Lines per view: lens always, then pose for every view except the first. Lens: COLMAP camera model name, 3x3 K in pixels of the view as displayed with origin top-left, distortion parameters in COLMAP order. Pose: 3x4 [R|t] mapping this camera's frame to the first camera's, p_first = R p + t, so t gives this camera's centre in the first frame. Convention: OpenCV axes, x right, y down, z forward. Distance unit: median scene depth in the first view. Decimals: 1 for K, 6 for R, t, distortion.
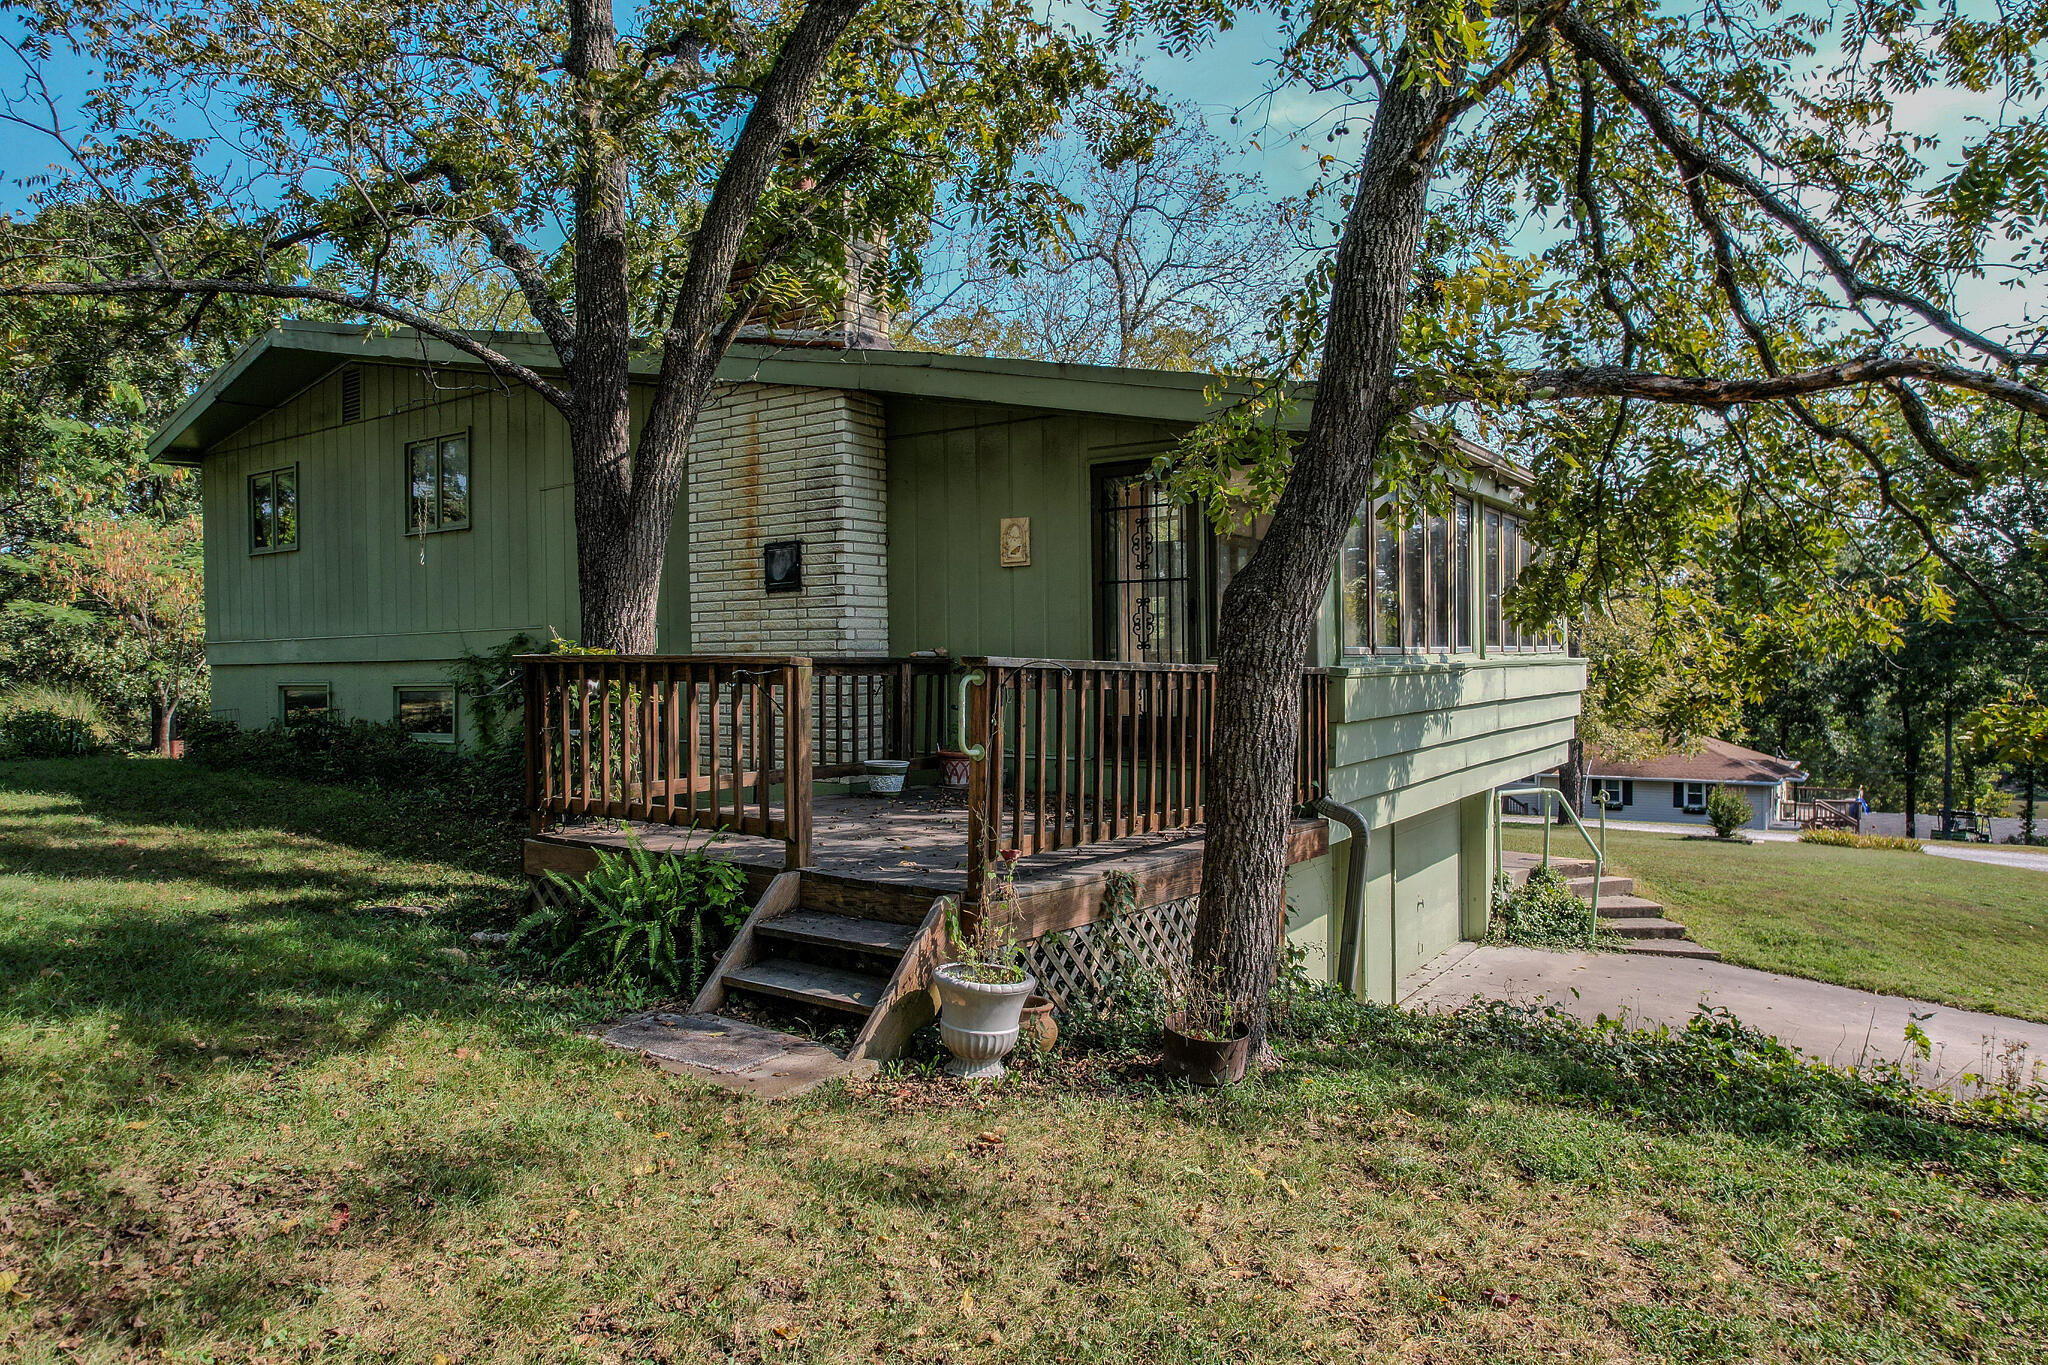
lens RADIAL K [[1279.7, 0, 1029.1], [0, 1279.7, 677.6], [0, 0, 1]] dist [-0.038684, 0.005219]
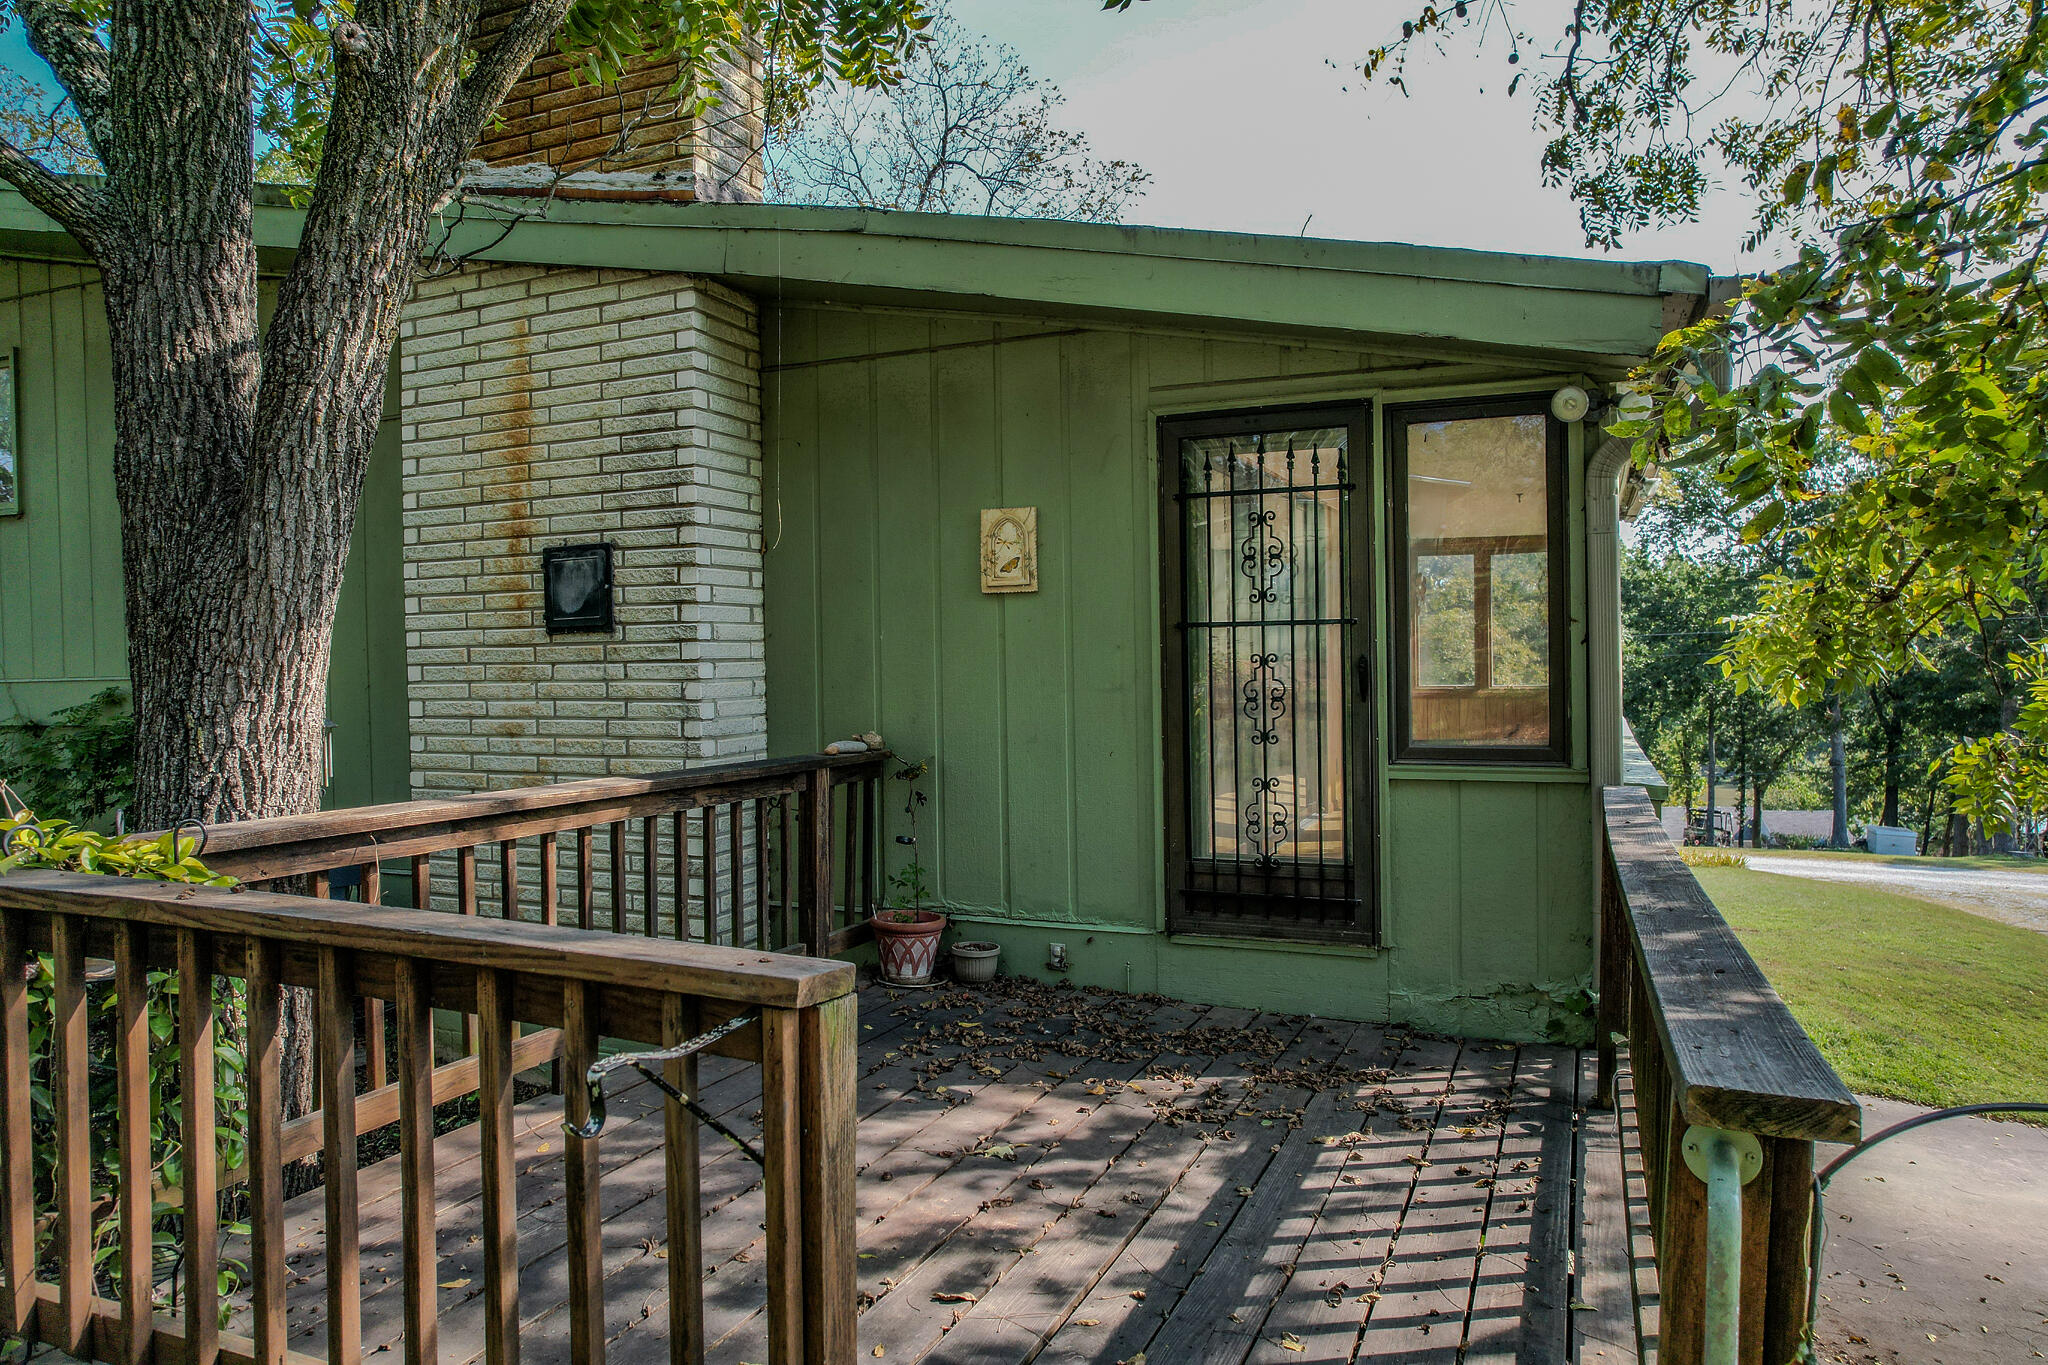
lens RADIAL K [[1279.7, 0, 1011.0], [0, 1279.7, 681.4], [0, 0, 1]] dist [-0.038684, 0.005219]
pose [[0.982876, -0.007972, 0.184094, -0.112118], [0.007523, 0.999967, 0.003139, -0.047495], [-0.184113, -0.001701, 0.982904, 0.422407]]
